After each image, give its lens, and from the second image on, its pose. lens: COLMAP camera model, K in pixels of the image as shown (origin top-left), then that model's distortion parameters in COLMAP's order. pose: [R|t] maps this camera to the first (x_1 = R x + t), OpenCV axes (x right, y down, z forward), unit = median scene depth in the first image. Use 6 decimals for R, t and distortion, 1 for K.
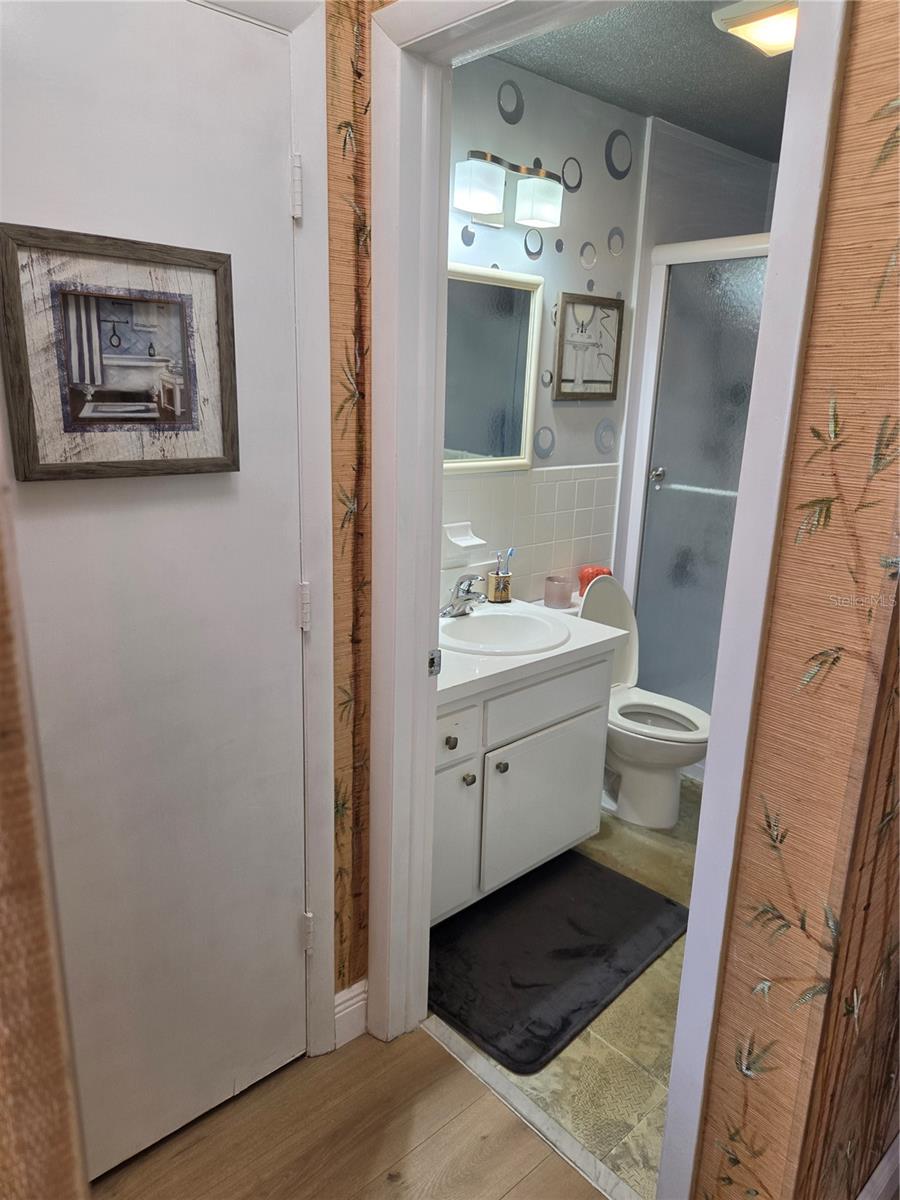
lens RADIAL K [[802.7, 0, 440.4], [0, 802.7, 595.6], [0, 0, 1]] dist [0.075315, -0.064791]
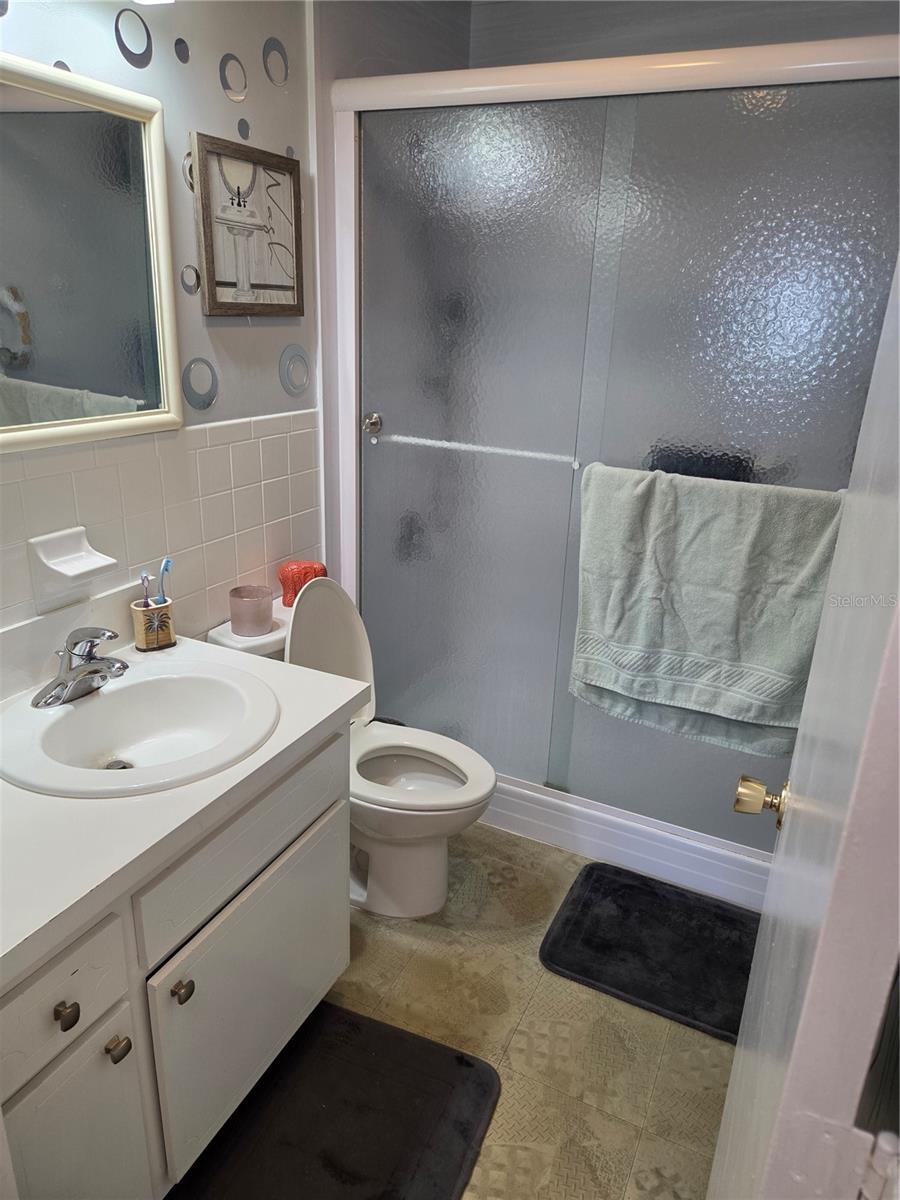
lens RADIAL K [[816.0, 0, 462.6], [0, 816.0, 583.9], [0, 0, 1]] dist [0.061077, -0.063642]
pose [[0.918034, -0.120214, 0.377839, 0.055500], [0.089017, 0.991093, 0.099044, -0.080499], [-0.386380, -0.057292, 0.920559, 0.320262]]
